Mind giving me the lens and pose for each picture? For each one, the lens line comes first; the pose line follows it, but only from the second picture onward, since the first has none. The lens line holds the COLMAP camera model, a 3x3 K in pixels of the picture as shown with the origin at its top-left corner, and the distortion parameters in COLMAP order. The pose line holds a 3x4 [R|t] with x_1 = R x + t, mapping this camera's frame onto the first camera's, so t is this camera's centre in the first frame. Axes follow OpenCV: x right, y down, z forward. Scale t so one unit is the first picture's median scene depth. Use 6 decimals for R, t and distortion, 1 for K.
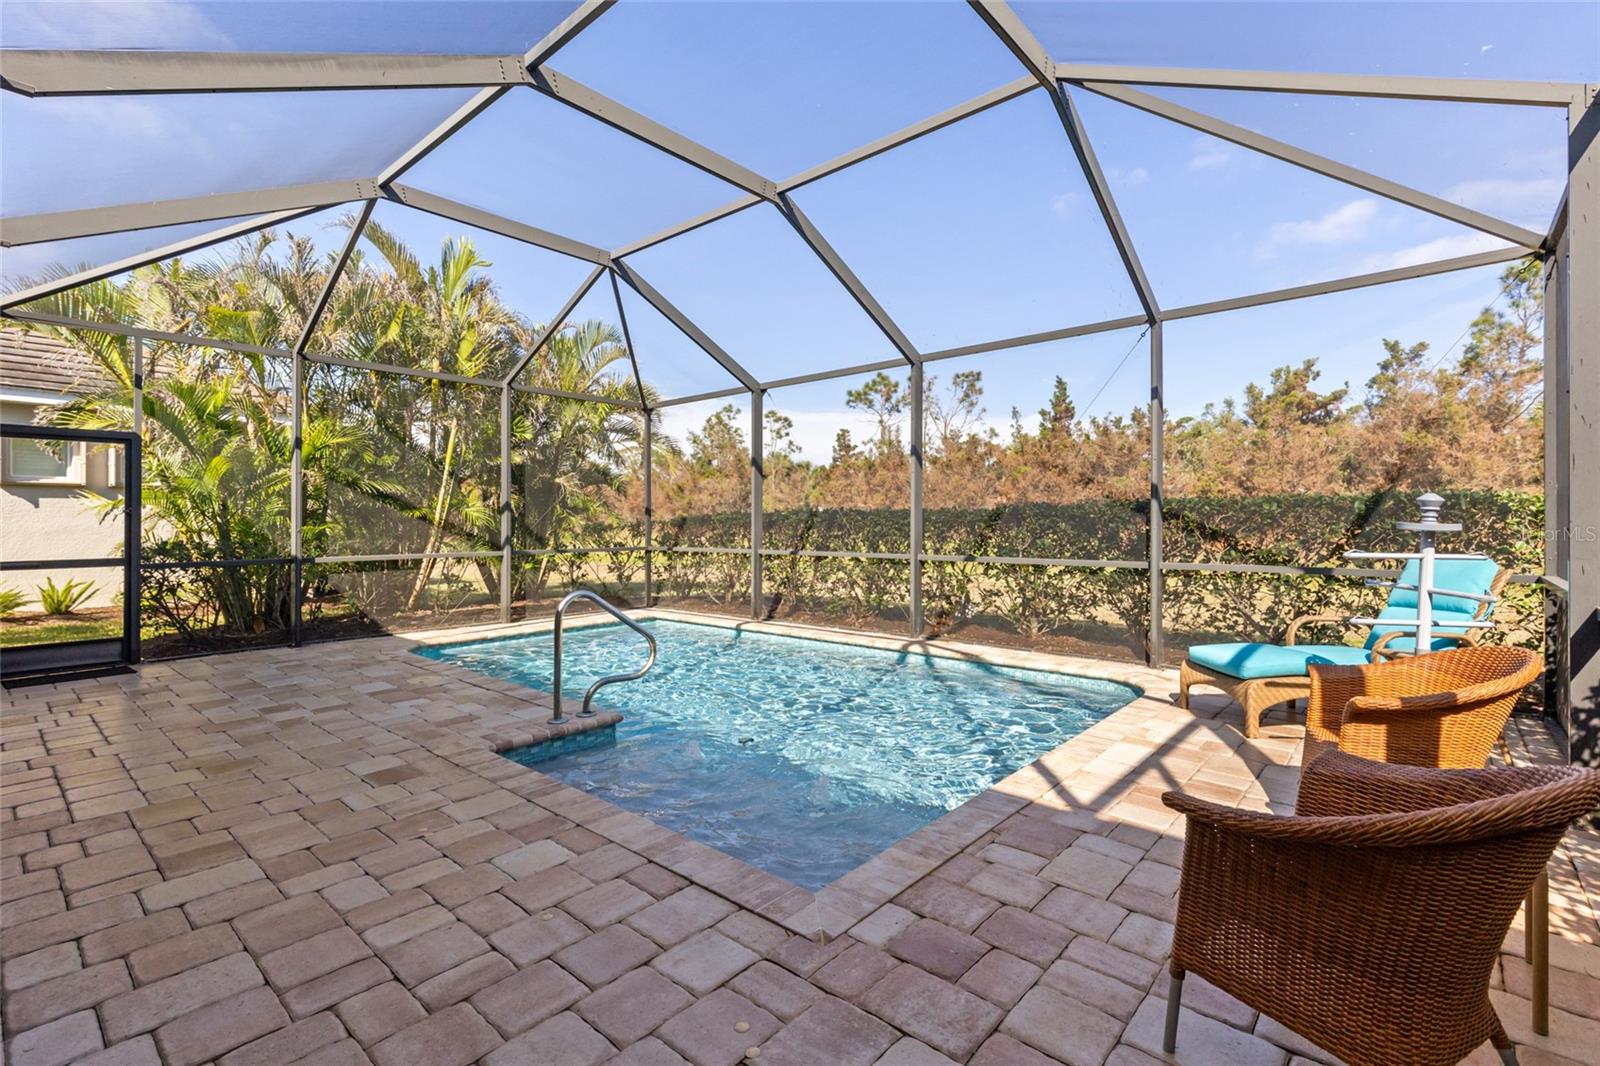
lens RADIAL K [[723.1, 0, 802.4], [0, 723.1, 521.5], [0, 0, 1]] dist [0.004858, -0.000407]
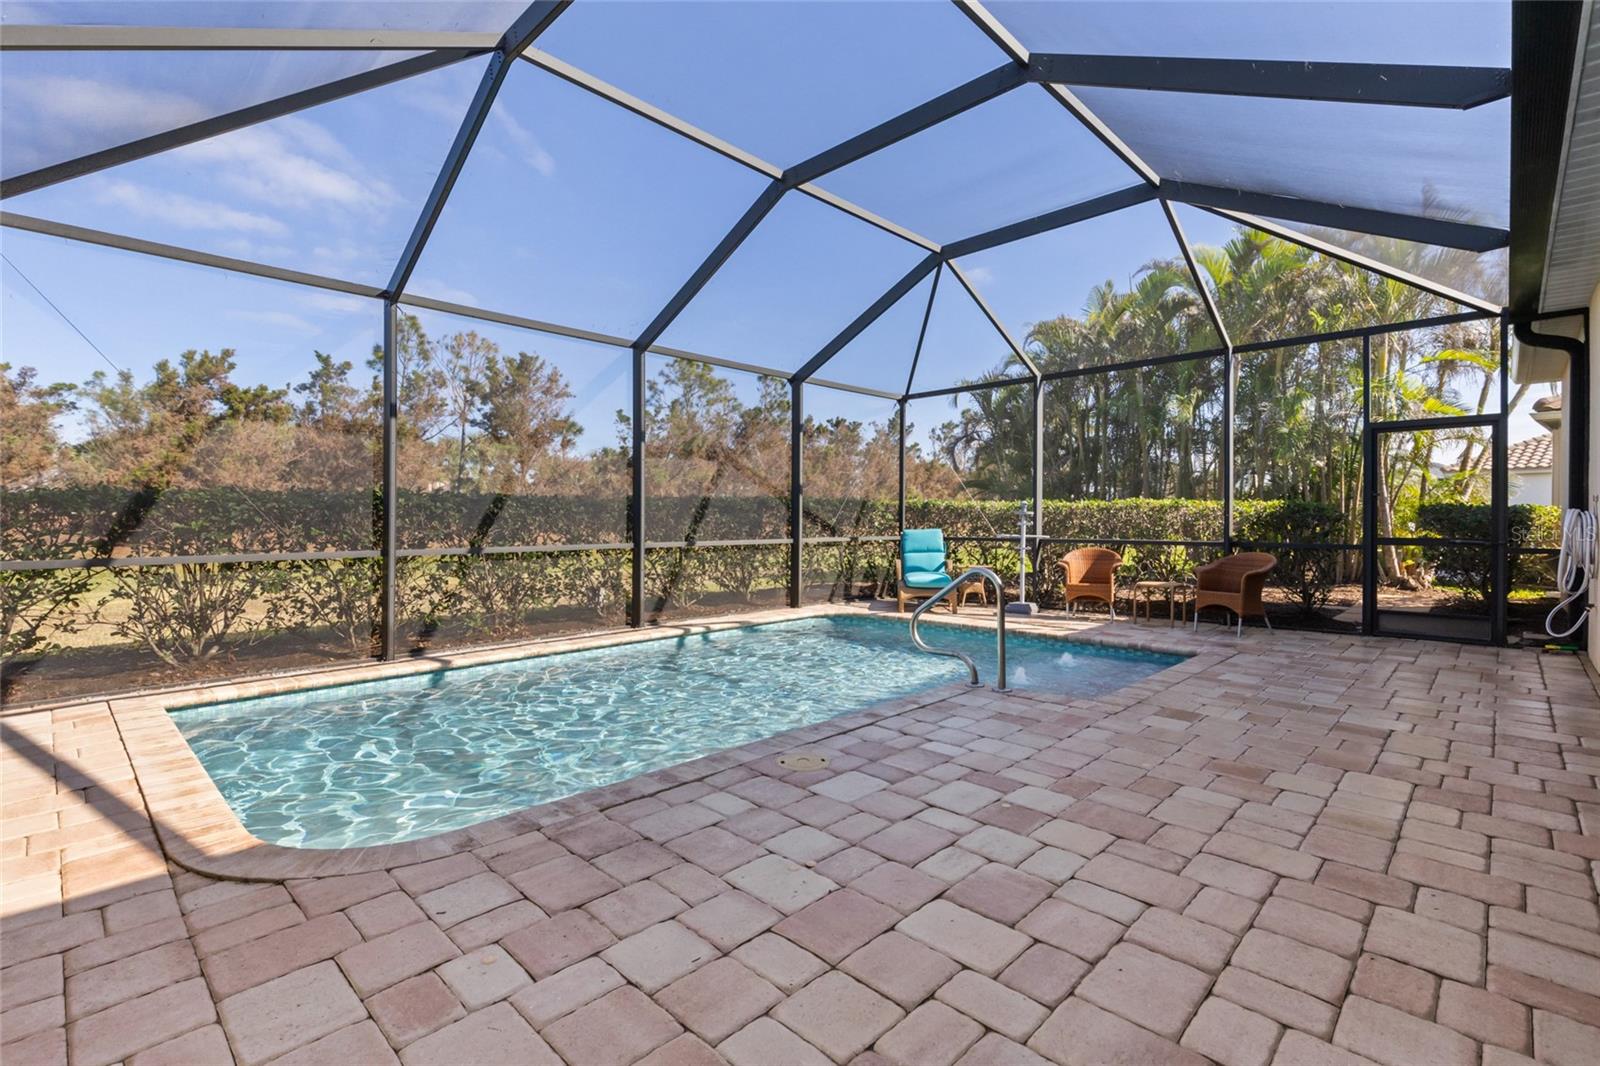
lens RADIAL K [[725.9, 0, 804.0], [0, 725.9, 535.6], [0, 0, 1]] dist [0.003302, -0.000456]
pose [[0.051266, -0.018189, 0.998519, -0.215696], [0.000702, 0.999835, 0.018177, 0.004616], [-0.998685, -0.000231, 0.051270, 0.188838]]
